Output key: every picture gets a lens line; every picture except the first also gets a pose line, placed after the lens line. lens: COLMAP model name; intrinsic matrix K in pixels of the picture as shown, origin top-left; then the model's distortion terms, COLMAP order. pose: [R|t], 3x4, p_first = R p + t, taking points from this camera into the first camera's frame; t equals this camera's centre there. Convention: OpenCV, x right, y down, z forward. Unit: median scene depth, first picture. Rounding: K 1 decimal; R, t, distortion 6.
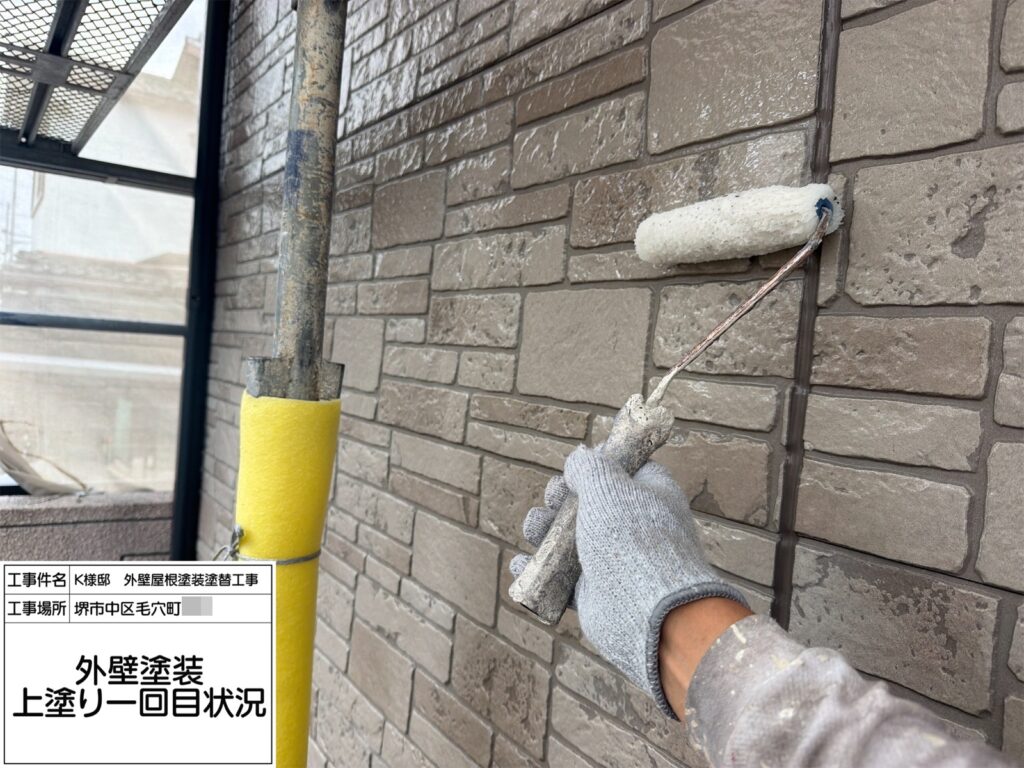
lens RADIAL K [[755.1, 0, 489.3], [0, 755.1, 383.8], [0, 0, 1]] dist [0.063142, -0.103100]
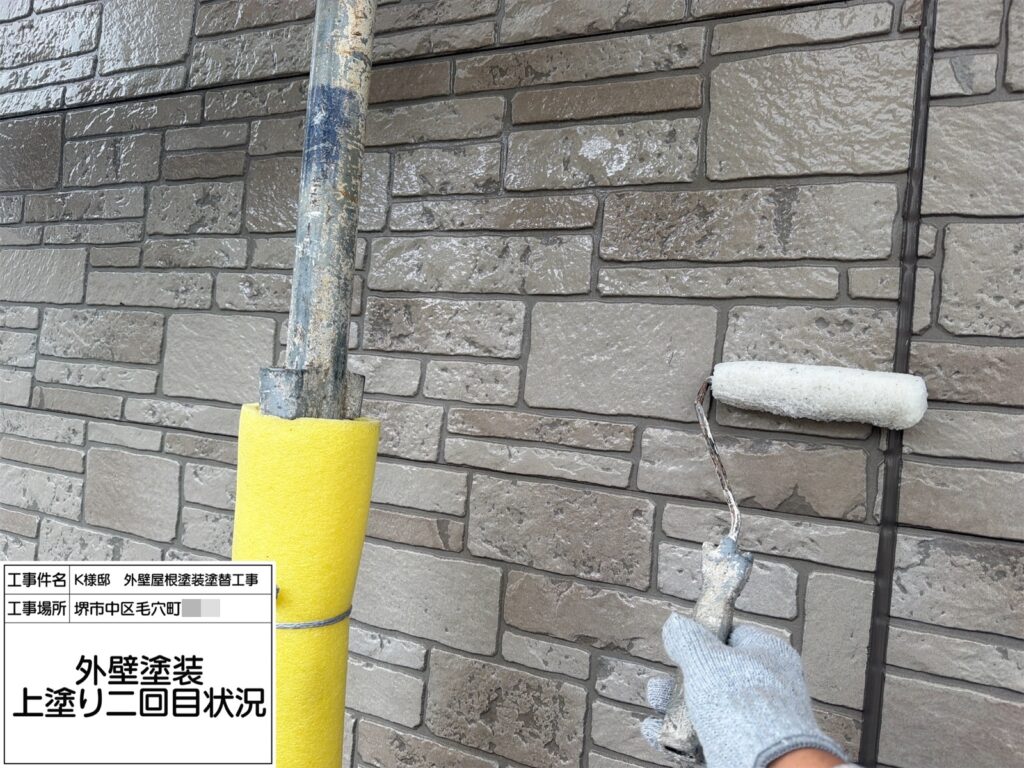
lens RADIAL K [[755.1, 0, 503.3], [0, 755.1, 394.3], [0, 0, 1]] dist [0.063142, -0.103100]
pose [[0.859557, -0.011563, 0.510910, -0.519463], [0.004253, 0.999871, 0.015473, -0.019114], [-0.511023, -0.011127, 0.859495, 0.211016]]
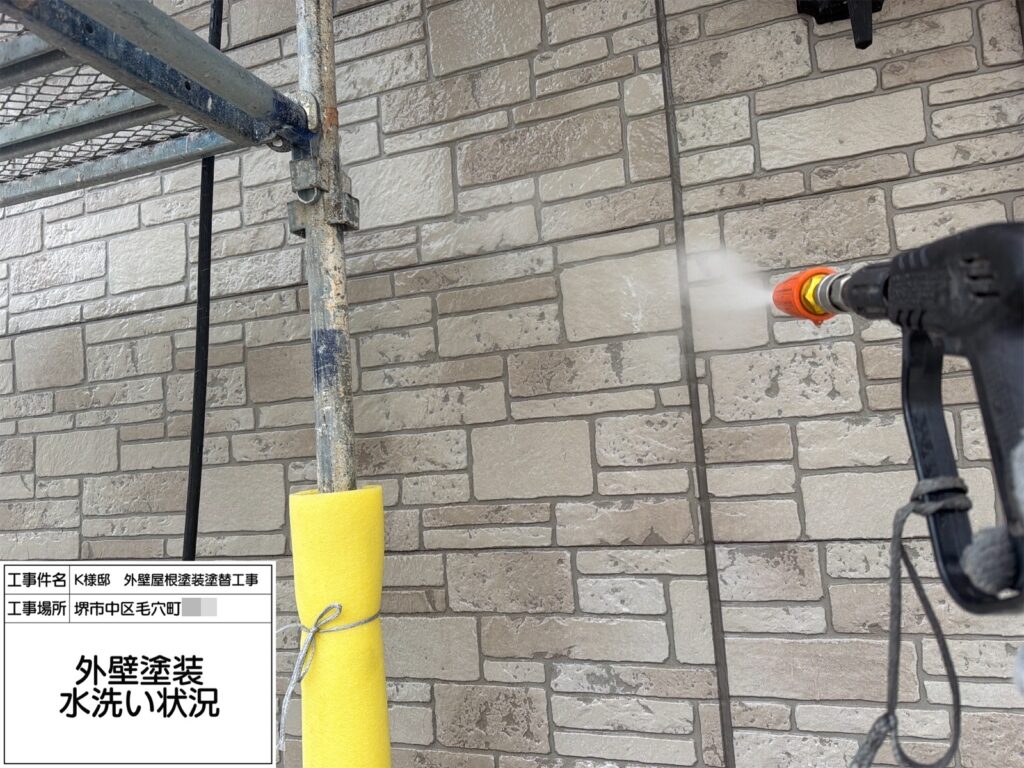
lens RADIAL K [[755.1, 0, 514.9], [0, 755.1, 388.0], [0, 0, 1]] dist [0.063142, -0.103100]
pose [[0.796331, -0.088462, 0.598357, -0.790270], [0.157300, 0.985498, -0.063646, -0.102611], [-0.584050, 0.144805, 0.798697, -0.208152]]
